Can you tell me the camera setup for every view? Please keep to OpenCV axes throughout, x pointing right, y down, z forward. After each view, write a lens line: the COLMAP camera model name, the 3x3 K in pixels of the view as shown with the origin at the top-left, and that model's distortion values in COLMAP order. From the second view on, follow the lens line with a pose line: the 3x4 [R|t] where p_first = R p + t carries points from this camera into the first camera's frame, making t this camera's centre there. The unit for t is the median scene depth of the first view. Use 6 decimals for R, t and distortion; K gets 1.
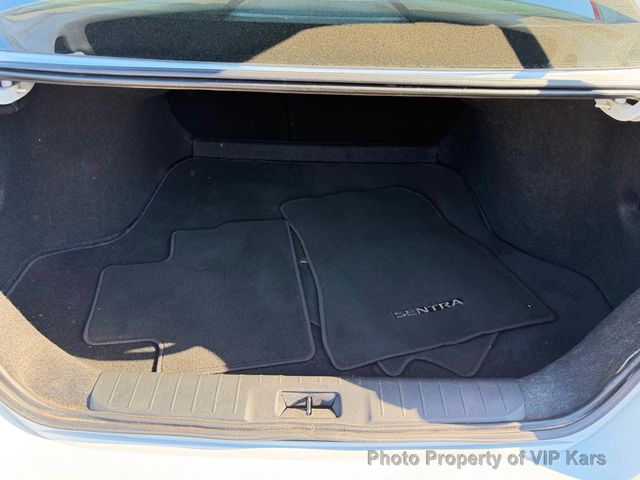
lens RADIAL K [[456.8, 0, 316.9], [0, 456.8, 242.8], [0, 0, 1]] dist [-0.001218, -0.005988]
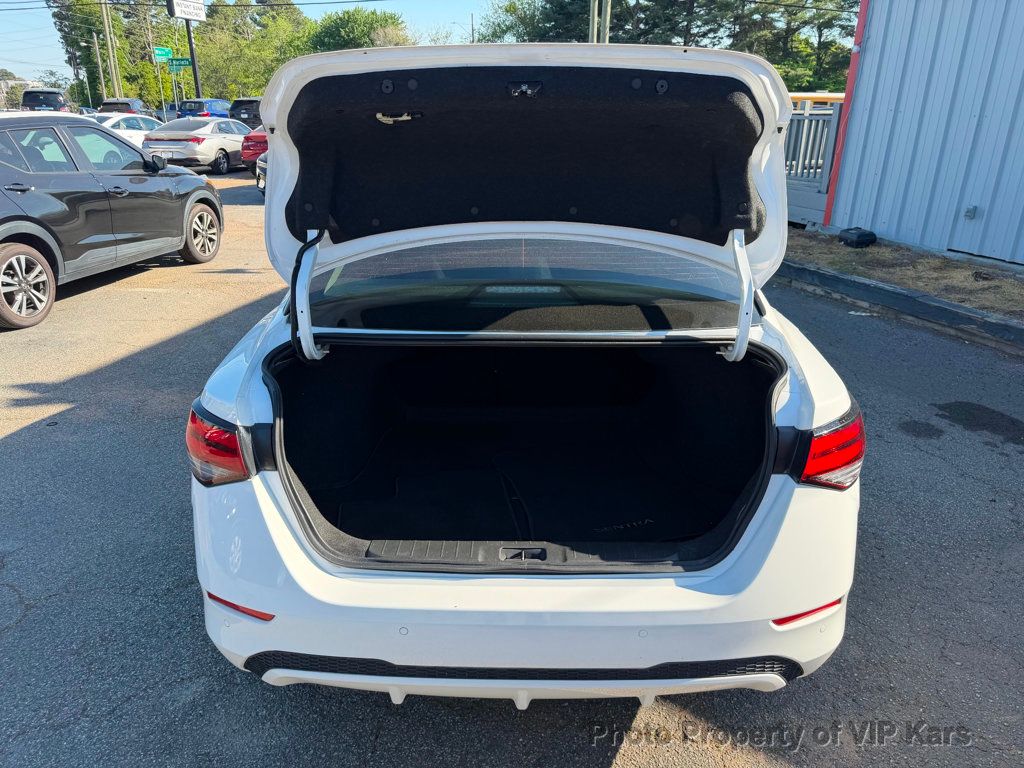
lens RADIAL K [[731.7, 0, 508.2], [0, 731.7, 385.8], [0, 0, 1]] dist [-0.009483, 0.002065]
pose [[0.999521, -0.023799, -0.019777, -0.005926], [0.016505, 0.950652, -0.309821, 0.557463], [0.026174, 0.309346, 0.950589, -1.311040]]
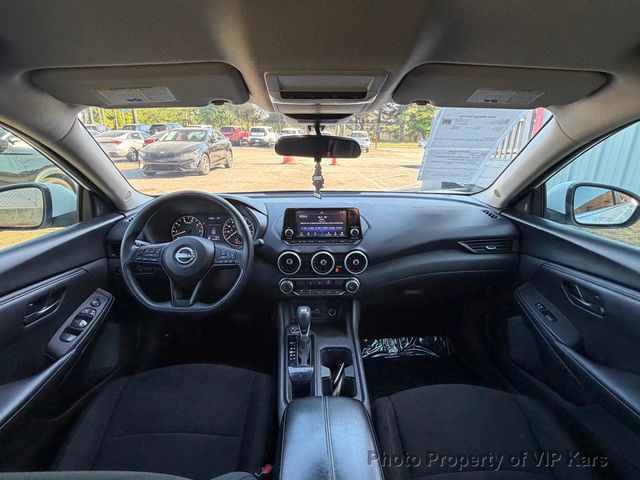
lens RADIAL K [[345.4, 0, 314.7], [0, 345.4, 241.5], [0, 0, 1]] dist [-0.008713, 0.000993]
pose [[0.998808, -0.037542, 0.031205, -0.011116], [0.046368, 0.929514, -0.365861, -1.667413], [-0.015270, 0.366872, 0.930146, 2.255563]]
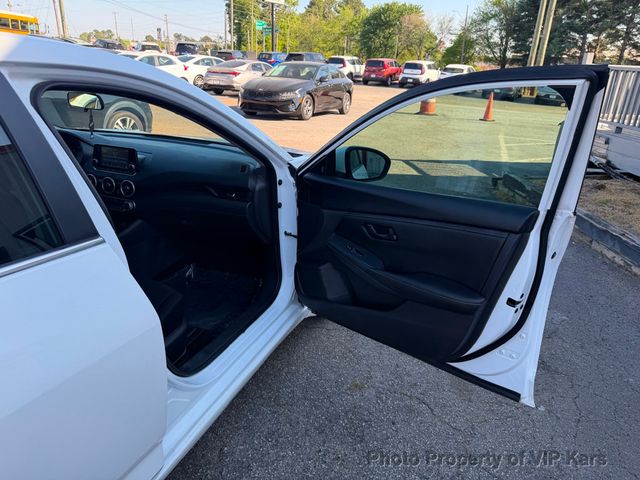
lens RADIAL K [[457.5, 0, 324.7], [0, 457.5, 239.6], [0, 0, 1]] dist [0.002052, -0.008837]
pose [[0.940122, 0.134225, -0.313294, 2.191816], [-0.227093, 0.932120, -0.282103, -1.358047], [0.254162, 0.336358, 0.906788, 1.618877]]
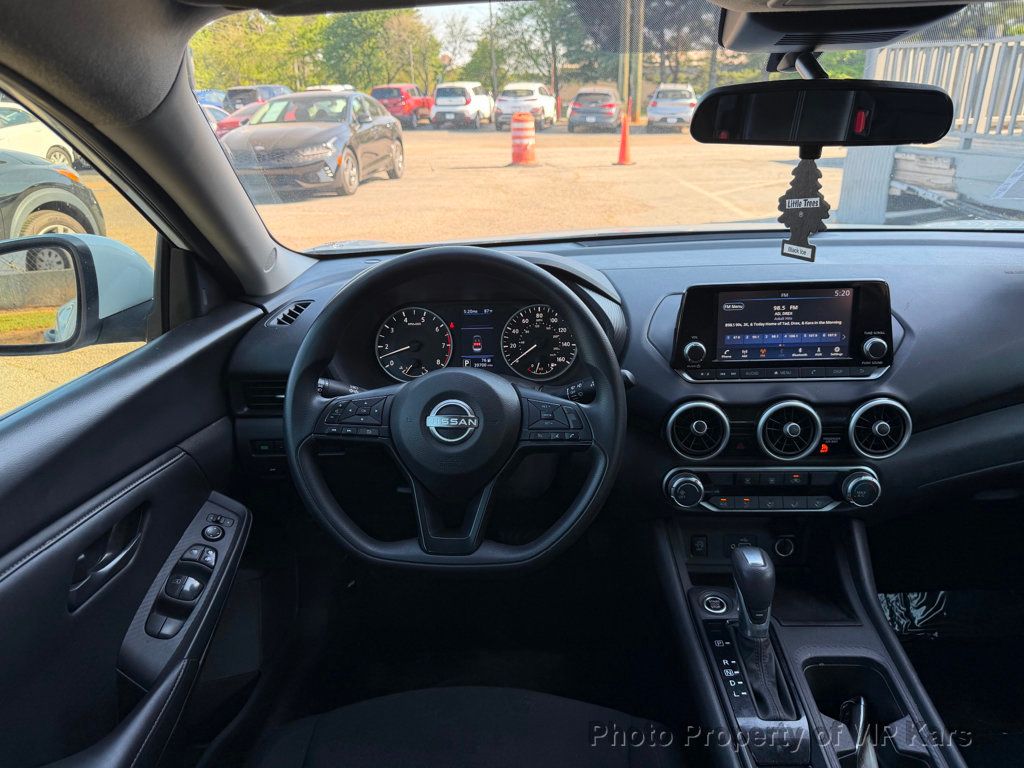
lens RADIAL K [[731.7, 0, 508.2], [0, 731.7, 385.8], [0, 0, 1]] dist [-0.009483, 0.002065]
pose [[0.997386, -0.046519, -0.055298, -0.330842], [0.027862, 0.953631, -0.299687, -1.857378], [0.066675, 0.297363, 0.952434, 2.499007]]
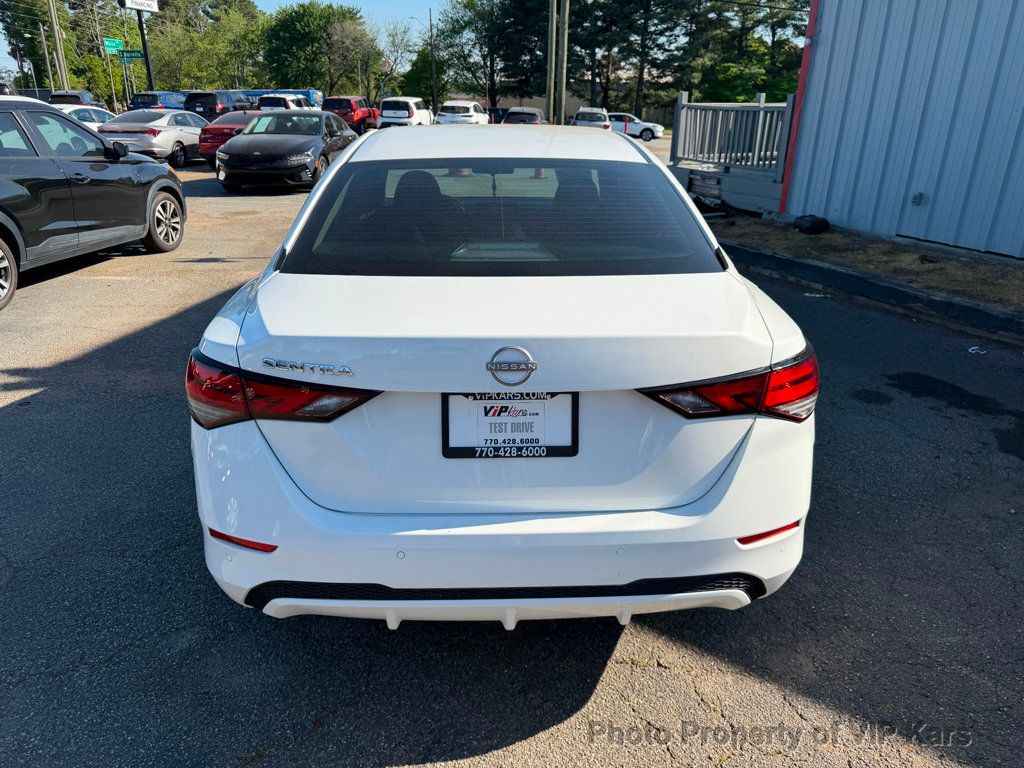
lens RADIAL K [[730.8, 0, 507.1], [0, 730.8, 388.4], [0, 0, 1]] dist [-0.001218, -0.005988]
pose [[0.998897, -0.036403, 0.029651, -0.084394], [0.043678, 0.952167, -0.302440, 0.778769], [-0.017223, 0.303402, 0.952707, -1.416809]]
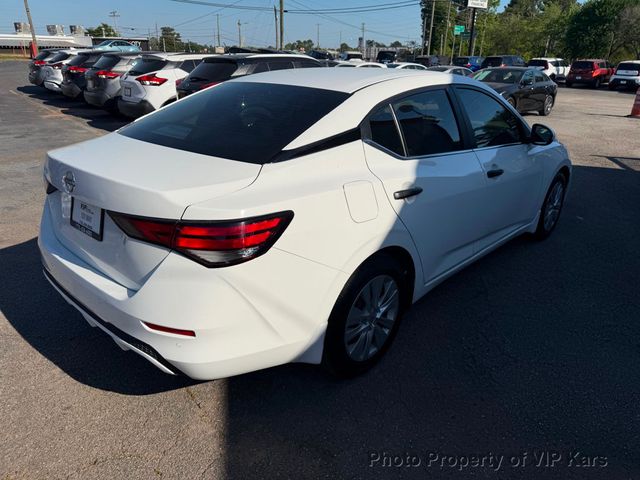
lens RADIAL K [[454.9, 0, 317.2], [0, 454.9, 239.4], [0, 0, 1]] dist [0.006030, -0.011335]
pose [[0.738495, 0.228641, -0.634310, 2.678135], [-0.418136, 0.893307, -0.164816, 0.206580], [0.528950, 0.386943, 0.755306, -0.471746]]
